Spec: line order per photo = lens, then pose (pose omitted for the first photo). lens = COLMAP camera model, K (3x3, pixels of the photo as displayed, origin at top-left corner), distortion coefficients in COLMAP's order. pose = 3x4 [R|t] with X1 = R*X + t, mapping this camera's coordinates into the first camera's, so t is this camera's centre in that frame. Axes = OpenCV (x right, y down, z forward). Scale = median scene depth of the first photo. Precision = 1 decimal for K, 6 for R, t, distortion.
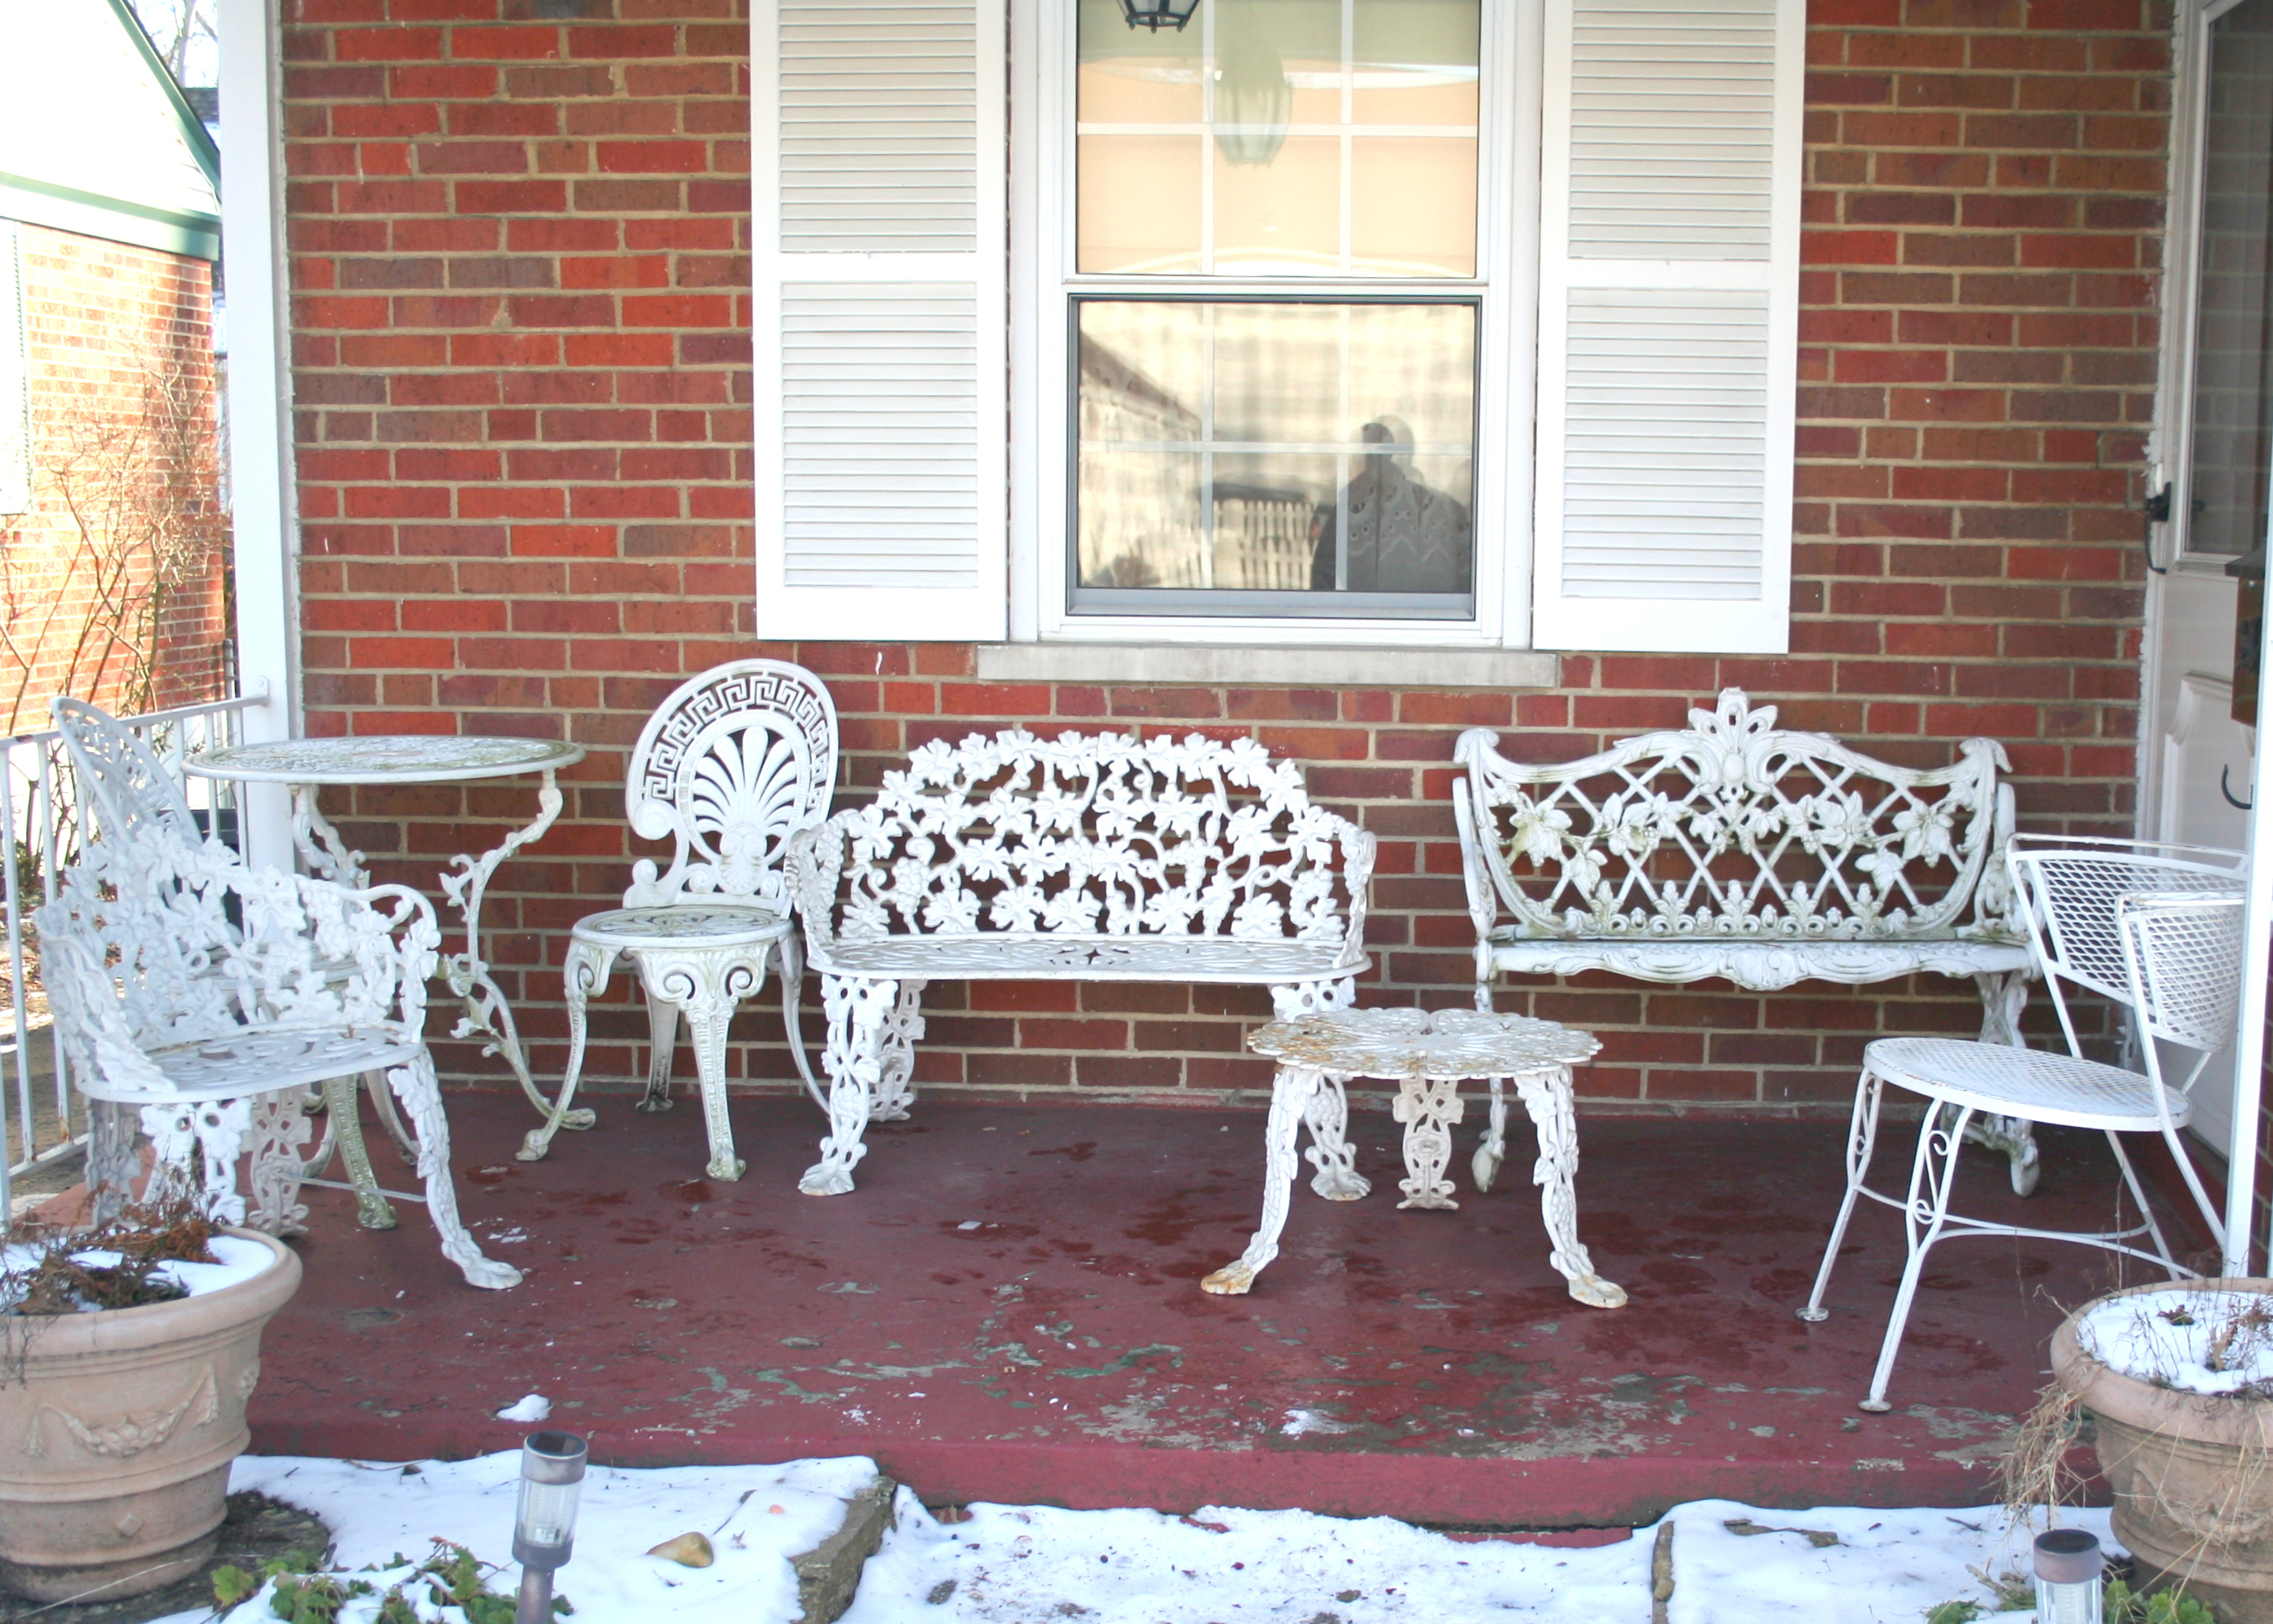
lens RADIAL K [[3604.4, 0, 1136.5], [0, 3604.4, 812.0], [0, 0, 1]] dist [-0.150990, 0.091807]
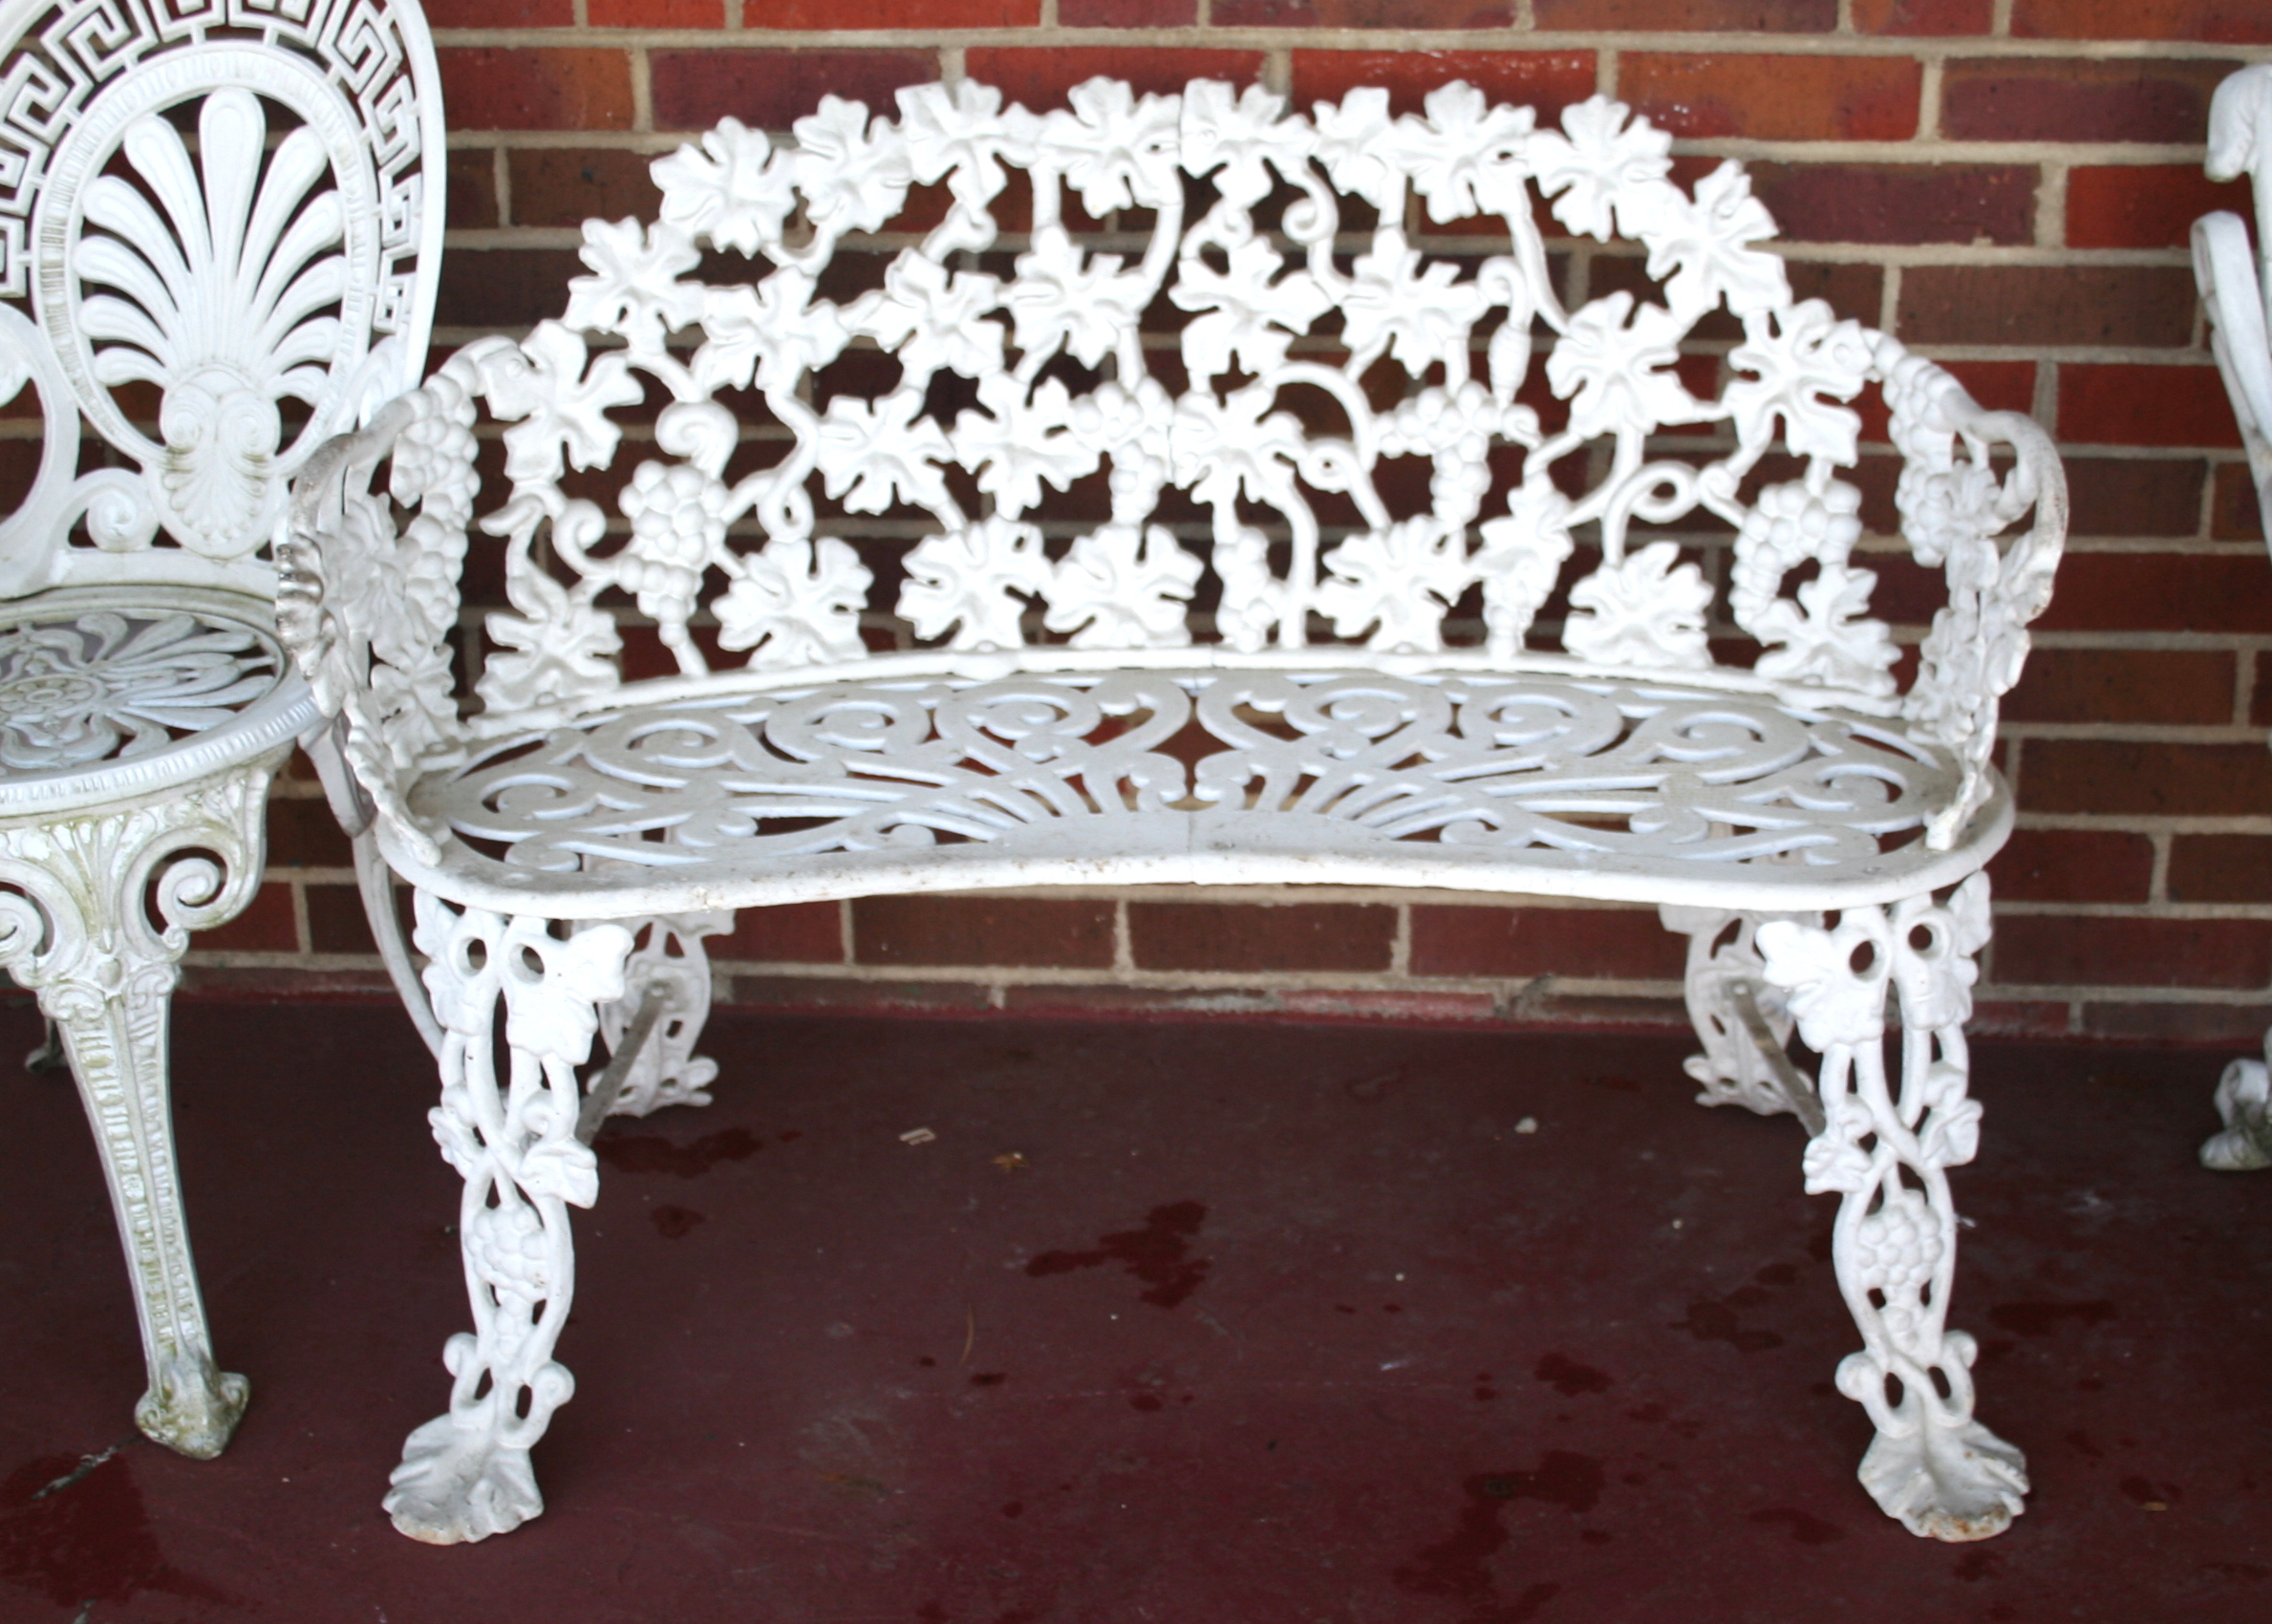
lens RADIAL K [[3541.8, 0, 1086.4], [0, 3541.8, 882.7], [0, 0, 1]] dist [-0.126264, 0.181998]
pose [[0.999559, -0.028021, 0.009807, -0.026019], [0.024071, 0.958312, 0.284709, -0.046389], [-0.017376, -0.284348, 0.958564, 0.651883]]
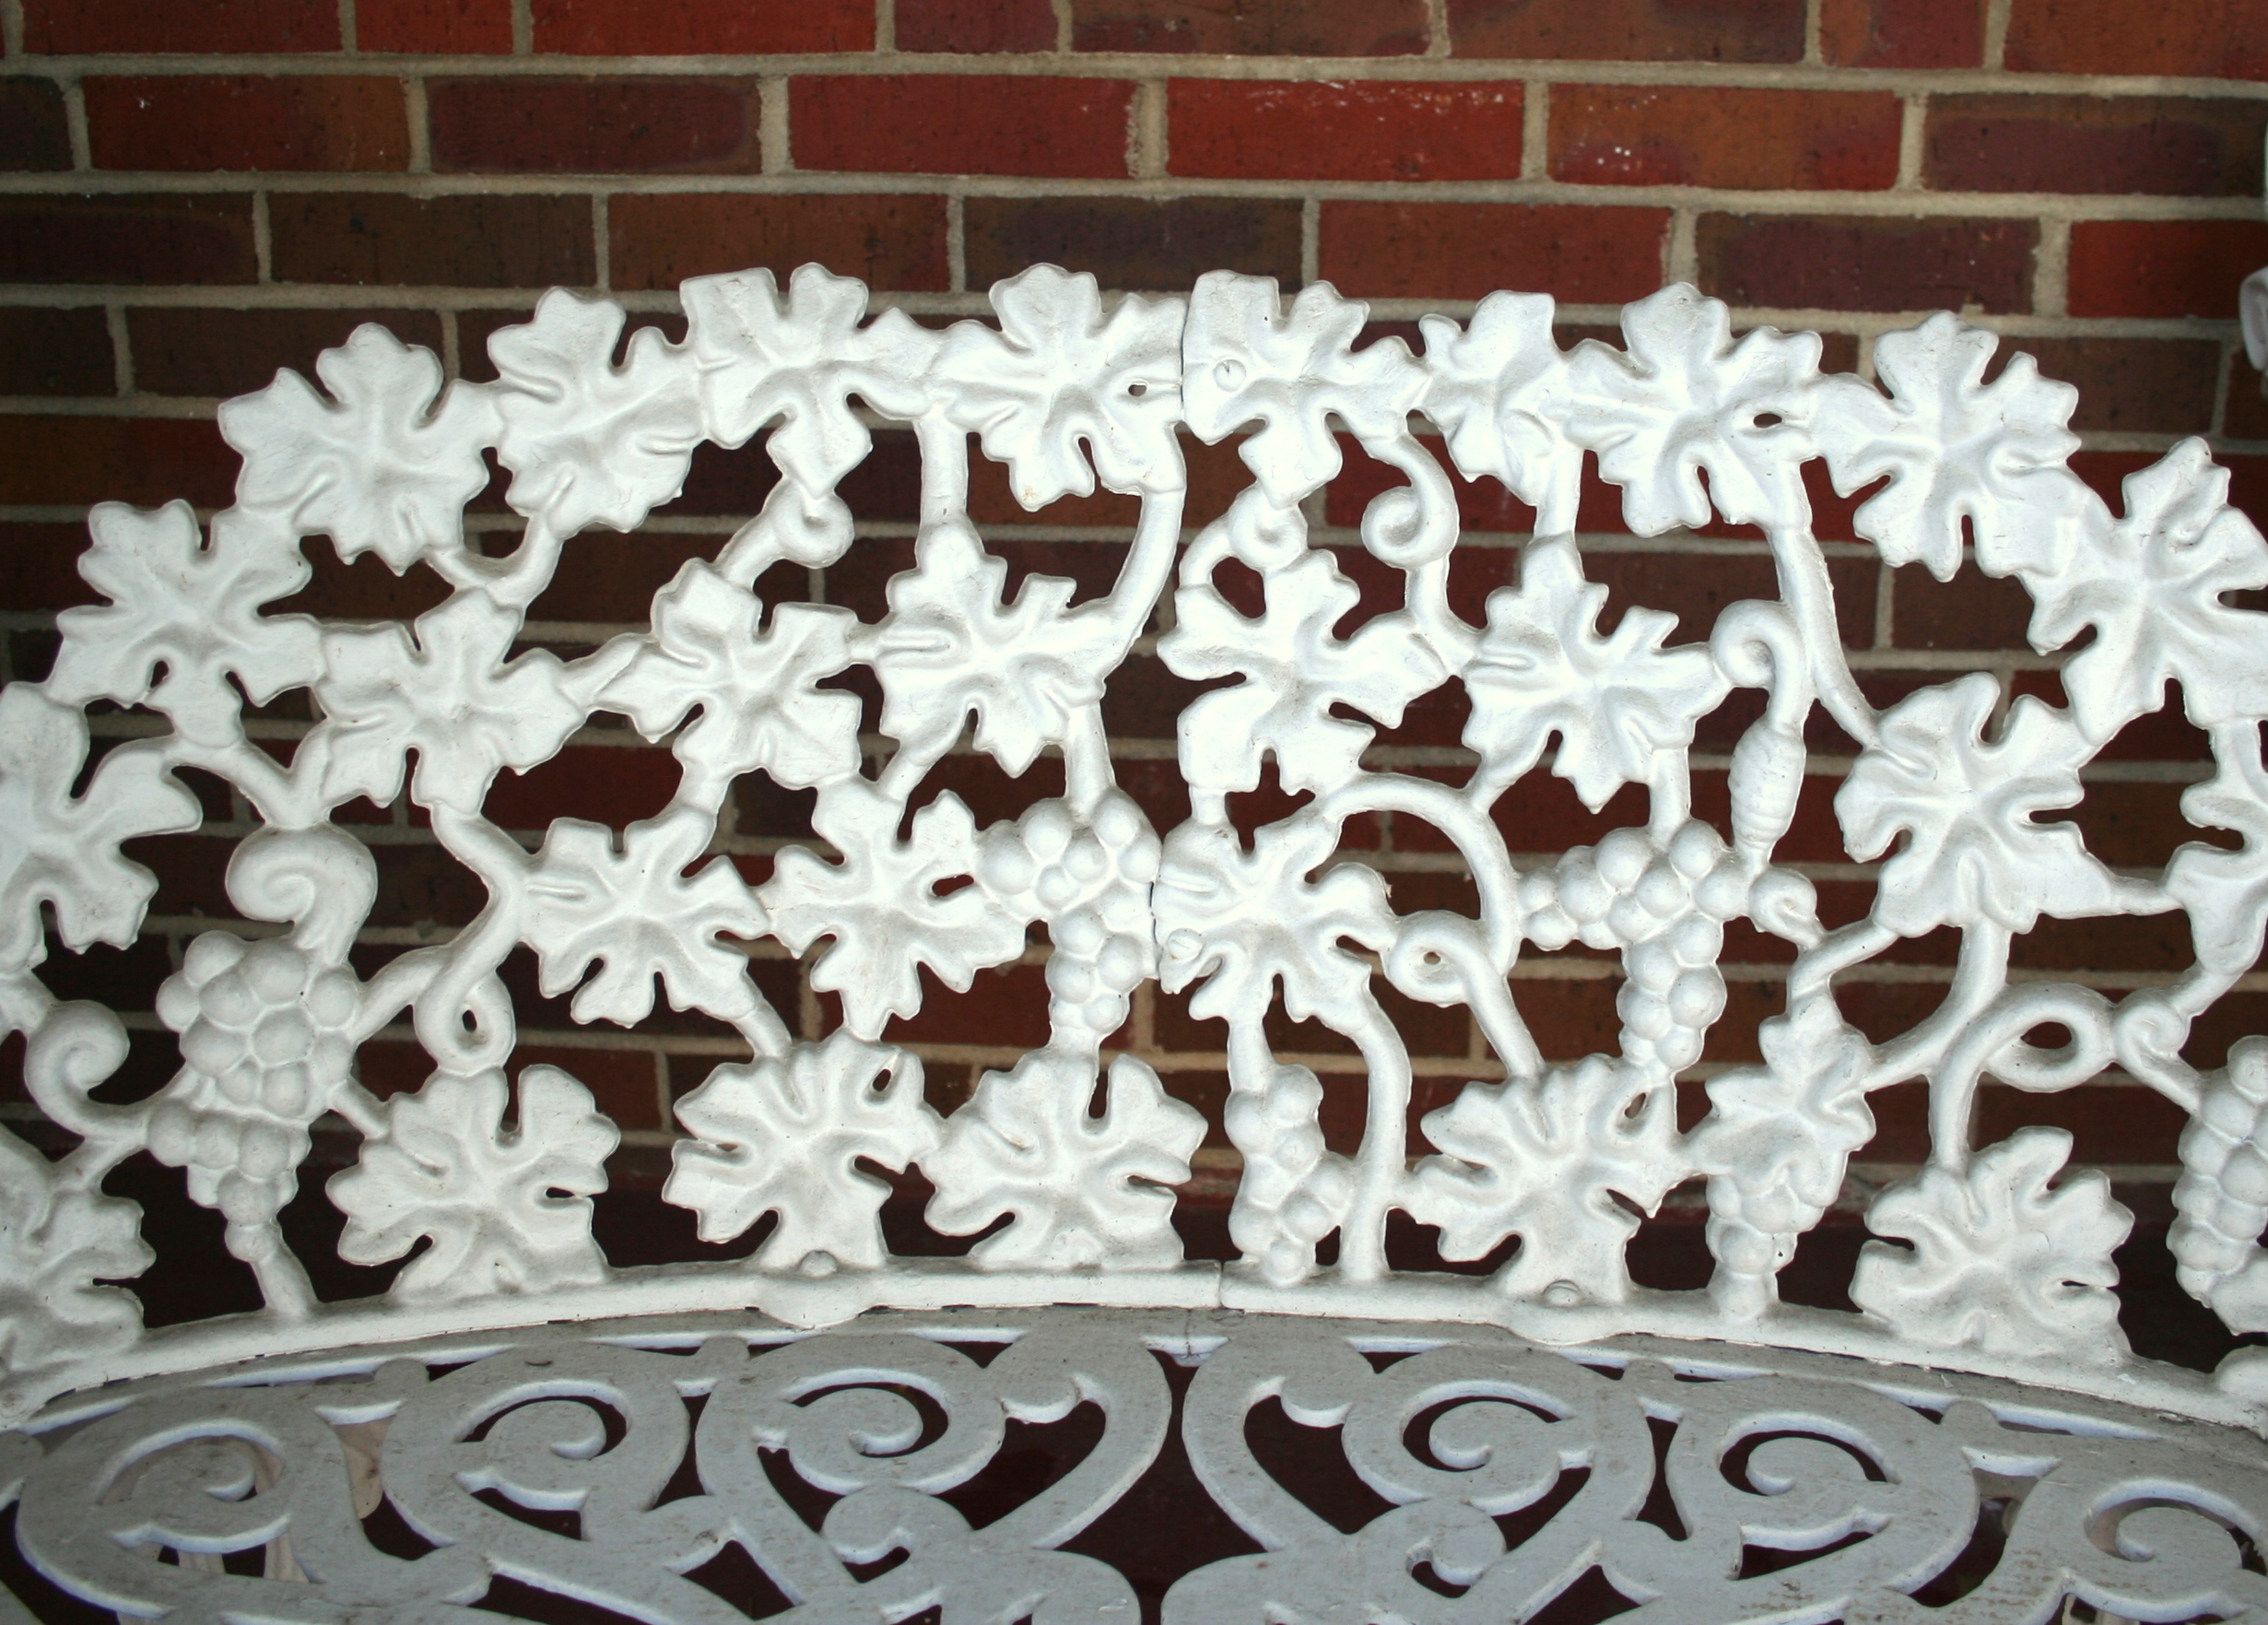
lens RADIAL K [[2738.7, 0, 1138.4], [0, 2738.7, 658.4], [0, 0, 1]] dist [-0.140453, 0.026357]
pose [[0.999861, -0.003056, -0.016397, -0.010972], [0.006134, 0.981560, 0.191057, -0.030854], [0.015511, -0.191131, 0.981442, 0.858507]]
